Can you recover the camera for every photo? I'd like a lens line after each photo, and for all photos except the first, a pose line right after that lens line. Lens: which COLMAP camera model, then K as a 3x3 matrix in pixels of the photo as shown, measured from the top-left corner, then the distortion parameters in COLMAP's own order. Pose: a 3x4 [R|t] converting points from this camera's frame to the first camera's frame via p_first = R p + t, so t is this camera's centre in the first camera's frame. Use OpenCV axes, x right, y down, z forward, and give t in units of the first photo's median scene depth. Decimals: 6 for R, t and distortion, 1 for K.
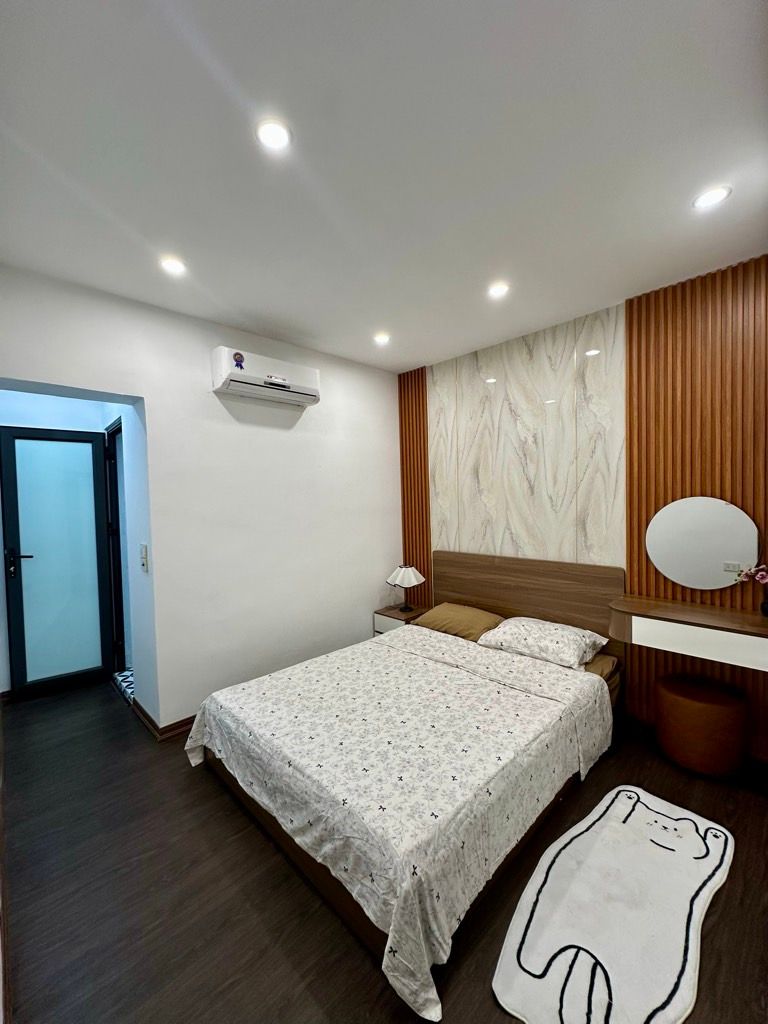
lens RADIAL K [[408.0, 0, 384.0], [0, 408.0, 512.0], [0, 0, 1]] dist [-0.000754, -0.000197]
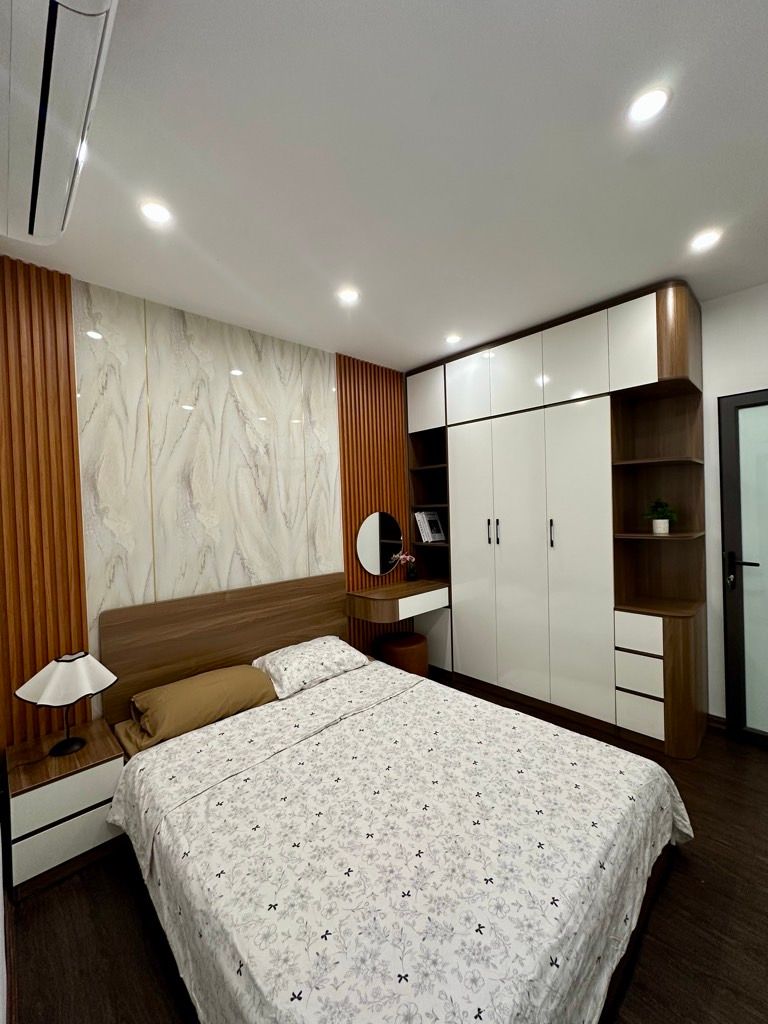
lens RADIAL K [[410.5, 0, 384.0], [0, 410.5, 512.0], [0, 0, 1]] dist [0.000532, 0.000098]
pose [[0.007313, 0.017712, 0.999816, -0.537599], [0.068439, 0.997490, -0.018172, -0.006749], [-0.997628, 0.068559, 0.006083, 0.744464]]
